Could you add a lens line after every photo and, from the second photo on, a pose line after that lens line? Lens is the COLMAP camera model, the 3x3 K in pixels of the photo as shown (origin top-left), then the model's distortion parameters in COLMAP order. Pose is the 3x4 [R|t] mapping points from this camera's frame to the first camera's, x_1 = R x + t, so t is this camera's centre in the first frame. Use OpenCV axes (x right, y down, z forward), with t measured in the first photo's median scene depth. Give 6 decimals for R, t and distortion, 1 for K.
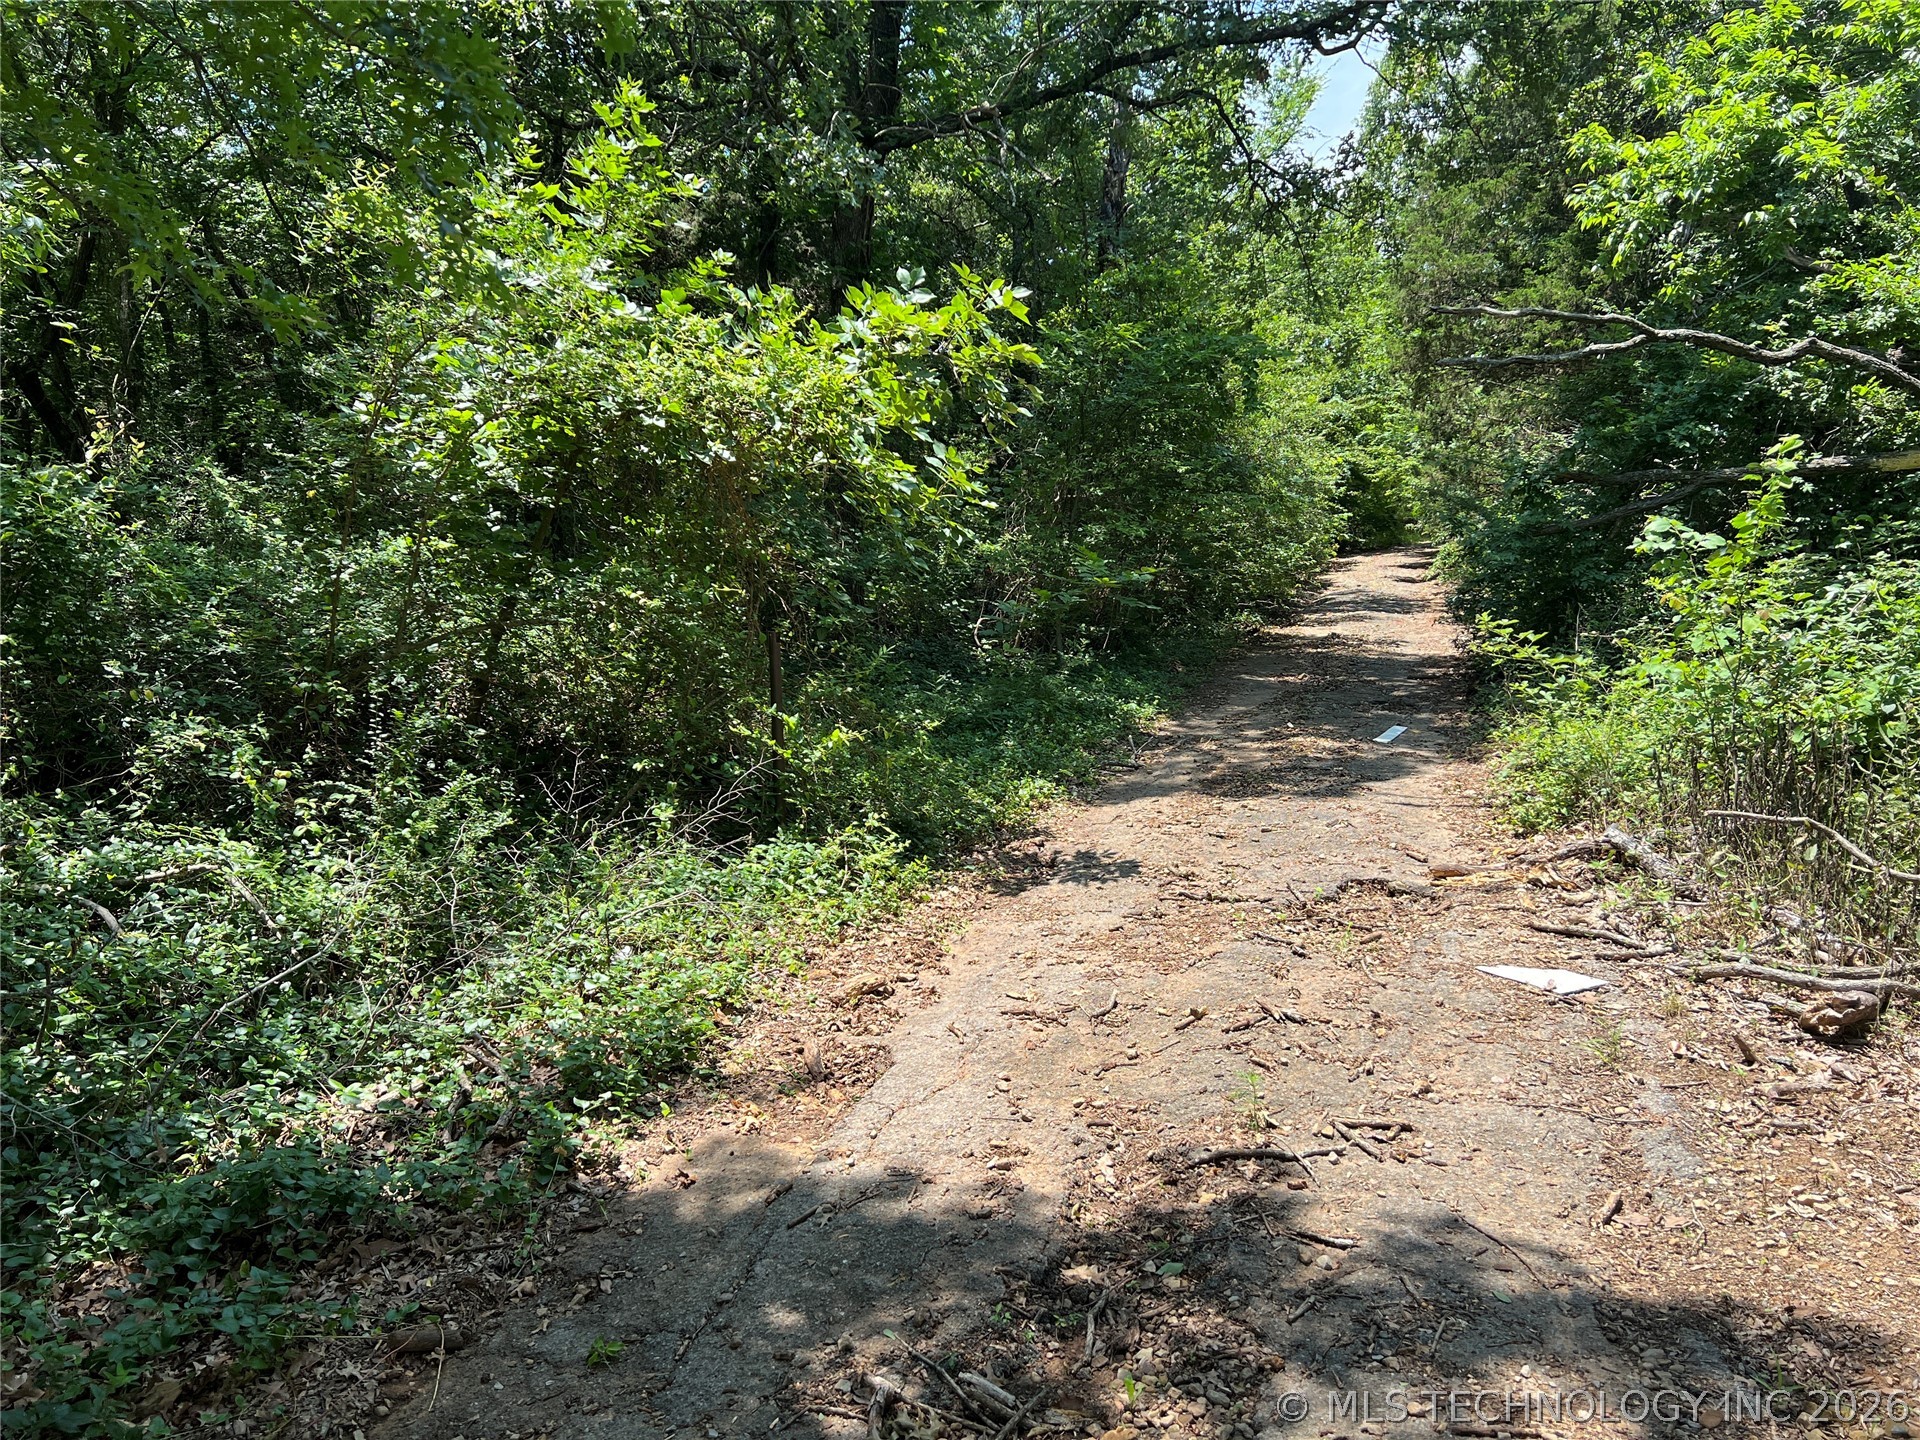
lens RADIAL K [[1409.2, 0, 940.7], [0, 1409.2, 721.9], [0, 0, 1]] dist [-0.006510, -0.019228]
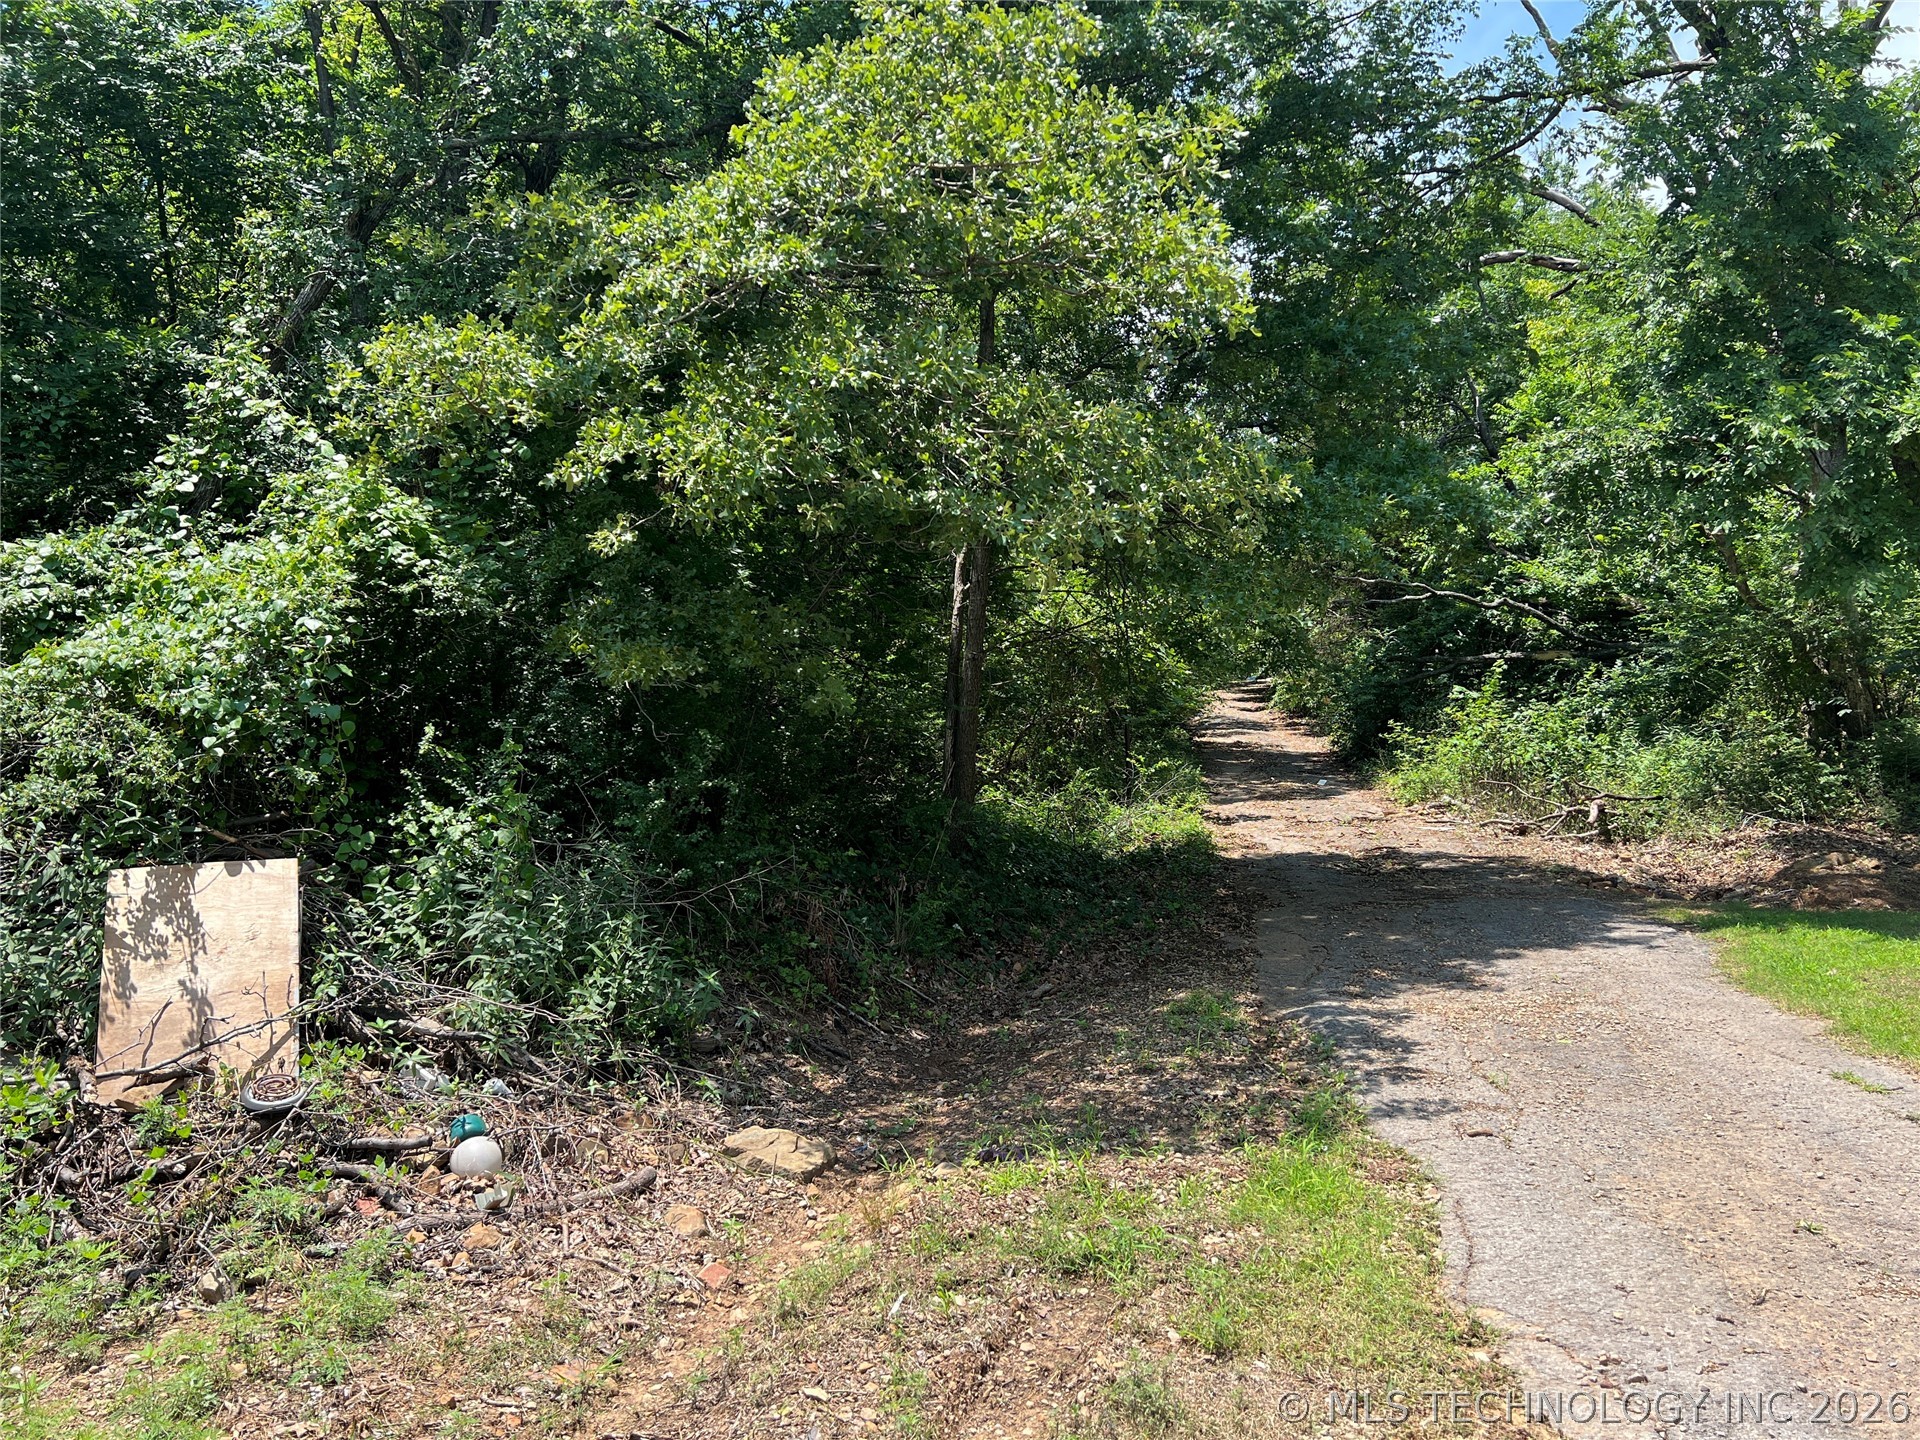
lens RADIAL K [[1409.2, 0, 963.6], [0, 1409.2, 712.1], [0, 0, 1]] dist [-0.006510, -0.019228]
pose [[0.982864, 0.020082, 0.183237, -0.568712], [-0.002557, 0.995438, -0.095379, 0.104077], [-0.184316, 0.093276, 0.978431, -0.916004]]
